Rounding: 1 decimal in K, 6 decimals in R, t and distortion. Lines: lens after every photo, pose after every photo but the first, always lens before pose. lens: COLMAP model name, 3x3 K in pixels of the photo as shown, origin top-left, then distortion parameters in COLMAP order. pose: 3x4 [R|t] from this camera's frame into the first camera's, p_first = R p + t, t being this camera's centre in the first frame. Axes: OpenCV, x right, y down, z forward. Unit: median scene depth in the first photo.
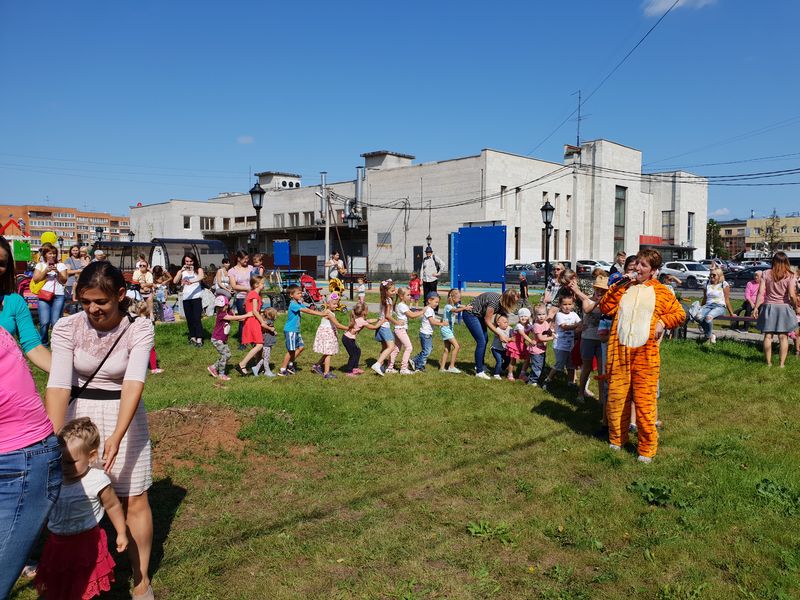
lens RADIAL K [[609.3, 0, 409.1], [0, 609.3, 309.4], [0, 0, 1]] dist [0.101419, -0.168156]
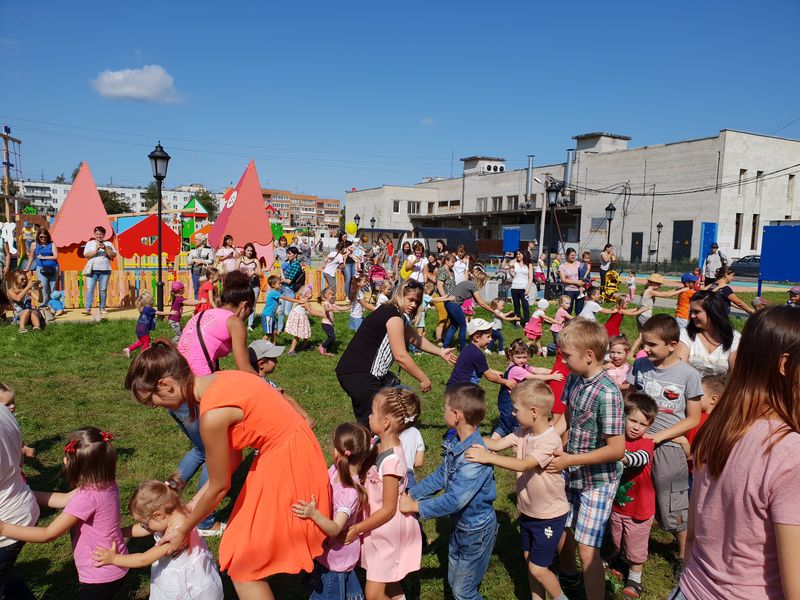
lens RADIAL K [[614.6, 0, 399.9], [0, 614.6, 323.5], [0, 0, 1]] dist [0.005301, 0.006493]
pose [[0.955029, 0.059728, -0.290436, -0.038284], [-0.044567, 0.997290, 0.058543, -0.001652], [0.293145, -0.042966, 0.955102, -0.027952]]
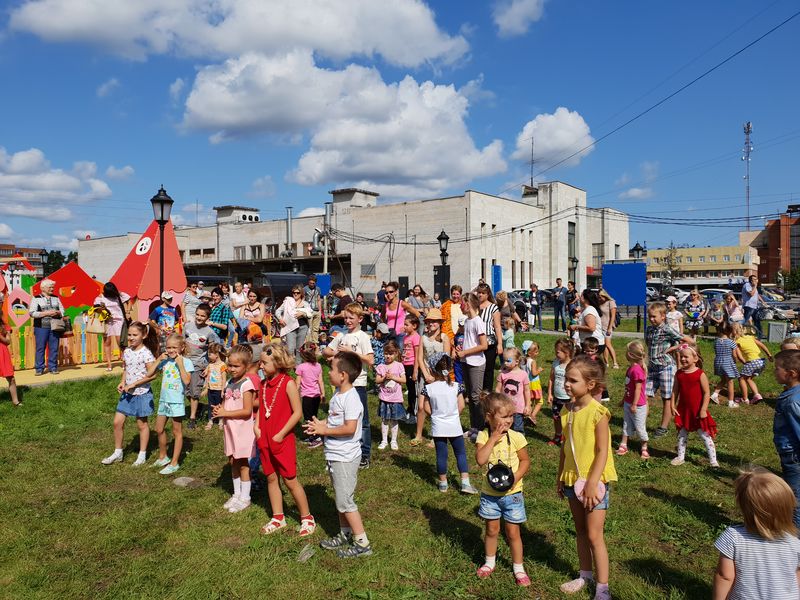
lens RADIAL K [[612.8, 0, 392.0], [0, 612.8, 299.0], [0, 0, 1]] dist [0.147381, -0.295736]
pose [[0.990746, -0.013065, 0.135095, -0.114679], [0.021868, 0.997717, -0.063889, 0.003201], [-0.133952, 0.066252, 0.988771, -0.052615]]
